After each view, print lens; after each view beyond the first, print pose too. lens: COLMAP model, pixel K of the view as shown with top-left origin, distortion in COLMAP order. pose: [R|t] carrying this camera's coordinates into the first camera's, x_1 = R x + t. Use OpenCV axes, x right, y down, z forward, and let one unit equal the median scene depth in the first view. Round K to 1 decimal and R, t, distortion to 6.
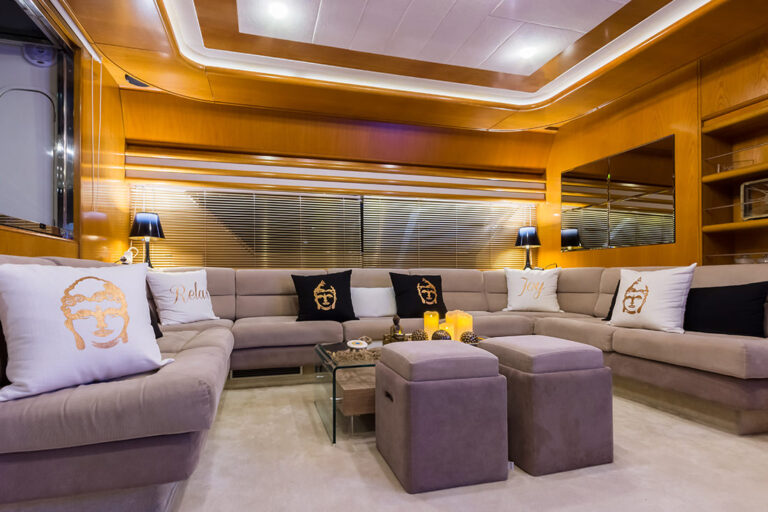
lens RADIAL K [[371.5, 0, 349.6], [0, 371.5, 272.9], [0, 0, 1]] dist [0.001054, 0.000768]
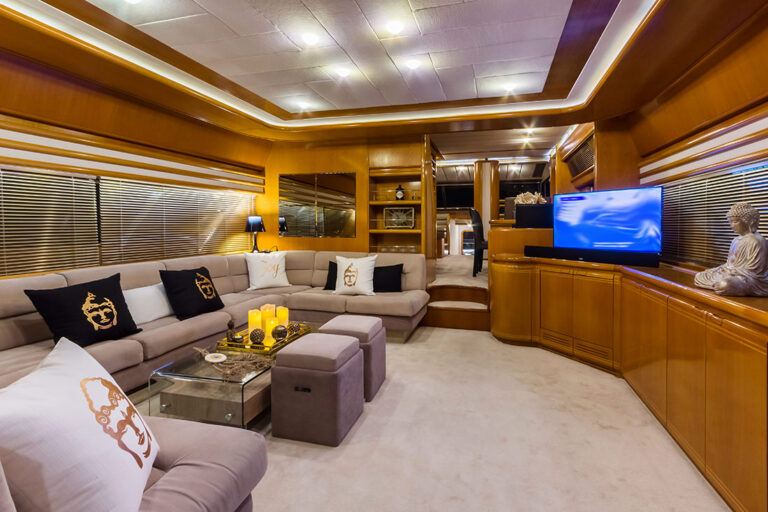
lens RADIAL K [[371.5, 0, 391.2], [0, 371.5, 231.8], [0, 0, 1]] dist [0.001054, 0.000768]
pose [[0.492973, -0.017358, 0.869872, -0.420025], [-0.006642, 0.999697, 0.023712, -0.125715], [-0.870019, -0.017467, 0.492708, 0.038382]]
